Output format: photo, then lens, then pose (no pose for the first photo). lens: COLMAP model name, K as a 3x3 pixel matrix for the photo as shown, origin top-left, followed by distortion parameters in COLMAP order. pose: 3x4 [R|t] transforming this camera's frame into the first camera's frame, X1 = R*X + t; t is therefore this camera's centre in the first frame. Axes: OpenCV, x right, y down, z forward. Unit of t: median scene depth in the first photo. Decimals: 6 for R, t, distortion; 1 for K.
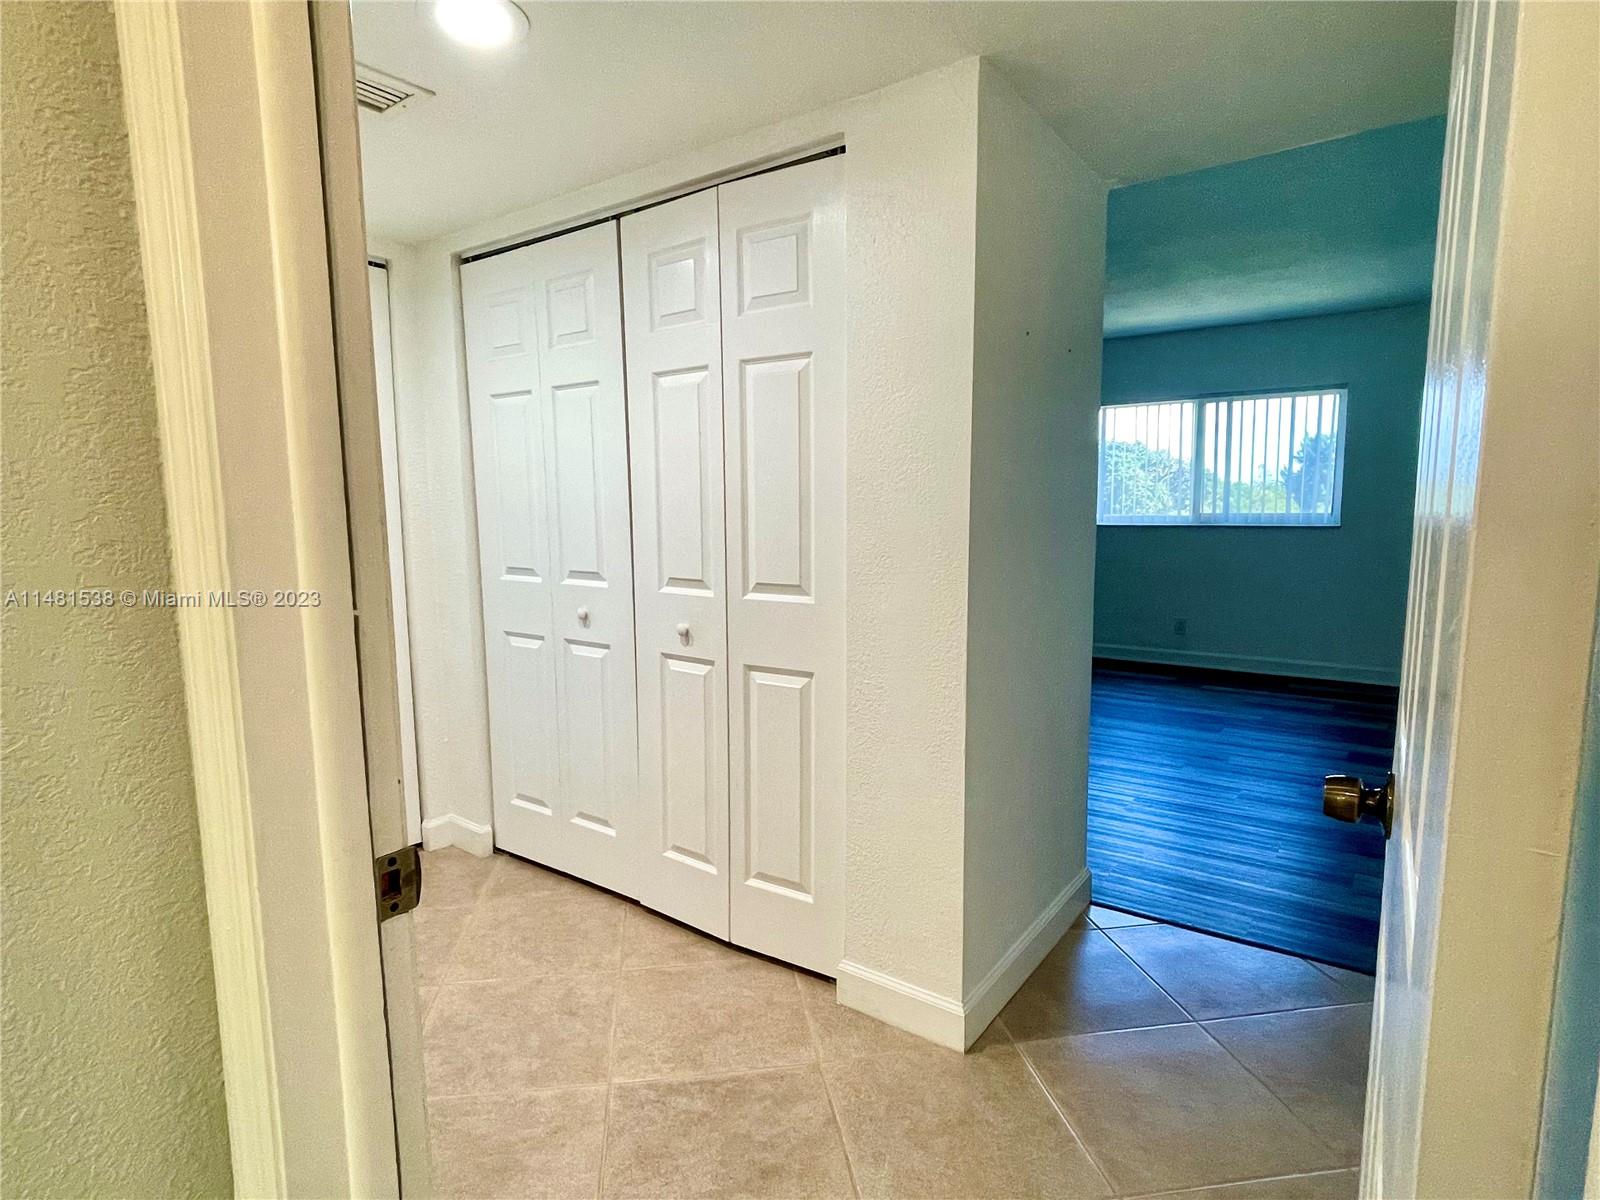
lens RADIAL K [[856.3, 0, 796.0], [0, 856.3, 607.9], [0, 0, 1]] dist [-0.003852, -0.000875]
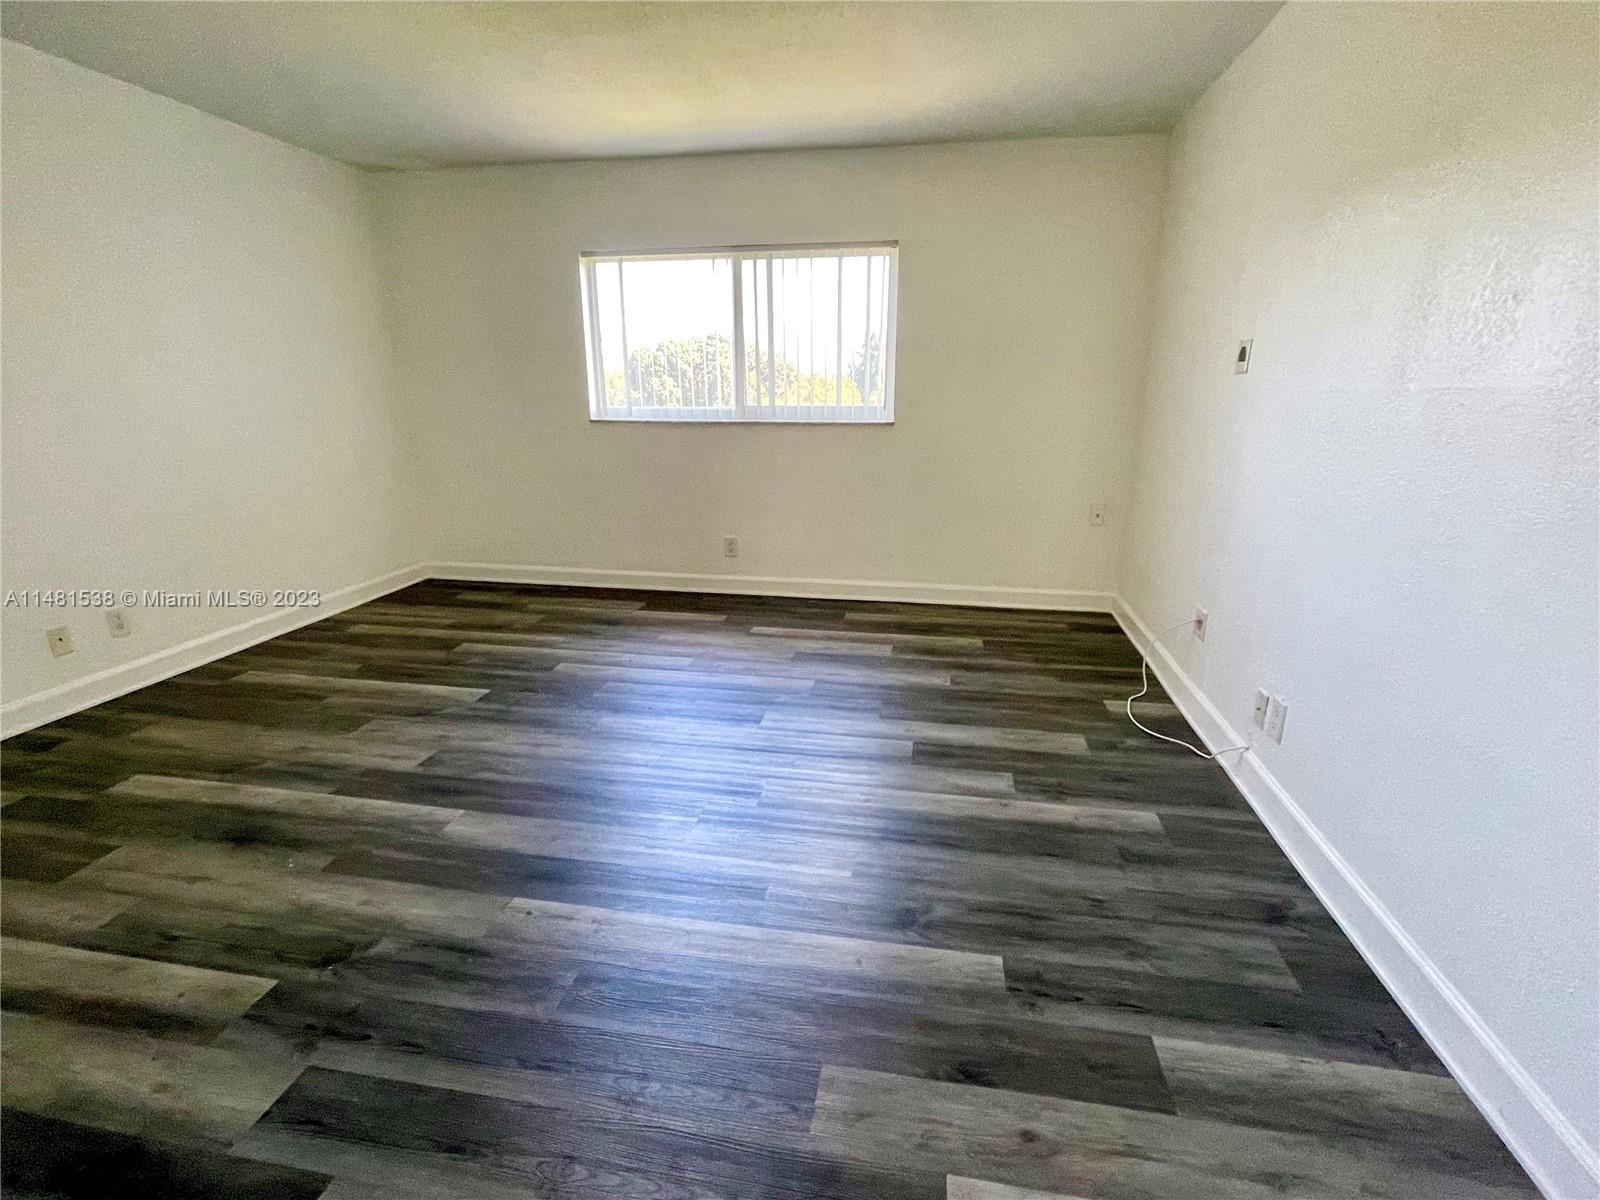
lens RADIAL K [[763.4, 0, 795.1], [0, 763.4, 612.6], [0, 0, 1]] dist [-0.001542, -0.000573]
pose [[0.903354, -0.117012, 0.412625, 0.205455], [0.049600, 0.984111, 0.170485, -0.040951], [-0.426017, -0.133542, 0.894805, 0.325126]]
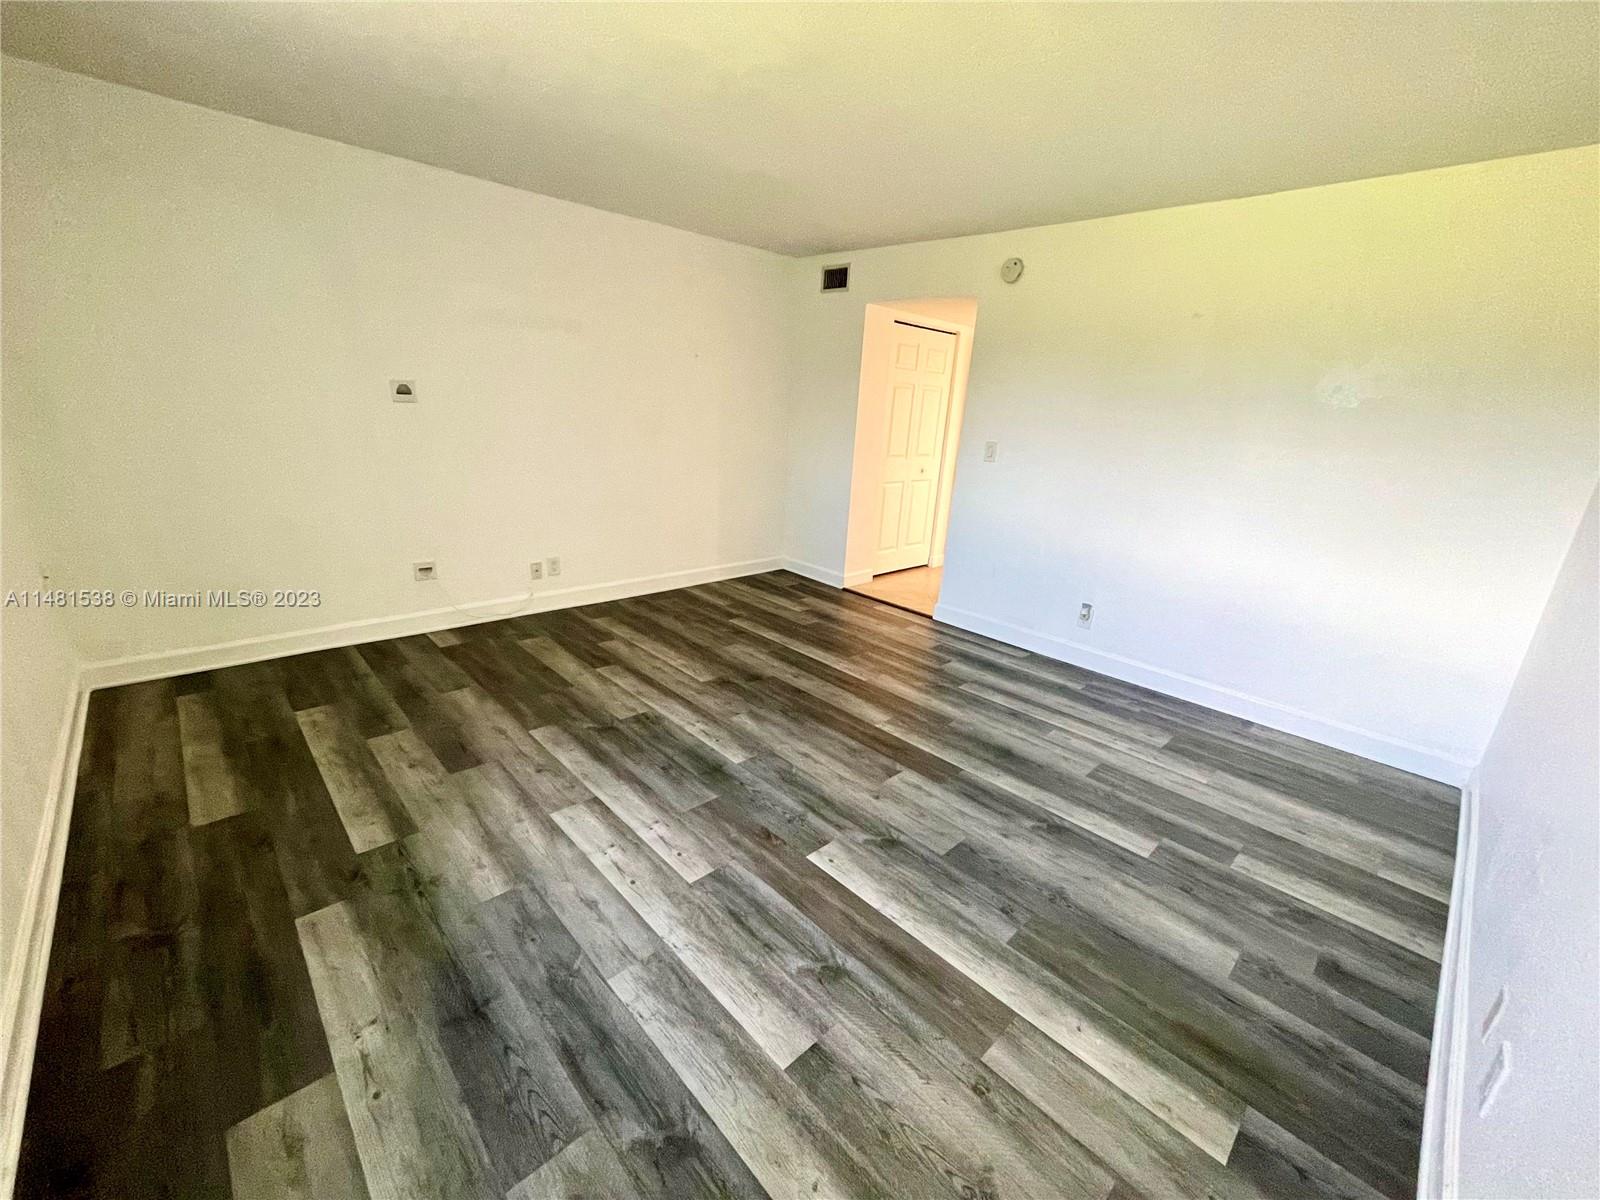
lens RADIAL K [[646.7, 0, 799.9], [0, 646.7, 611.9], [0, 0, 1]] dist [0.001833, -0.000844]
pose [[-0.982615, -0.104130, 0.153705, 0.191390], [-0.030347, 0.906852, 0.420354, -0.173336], [-0.183159, 0.408382, -0.894247, 1.157994]]
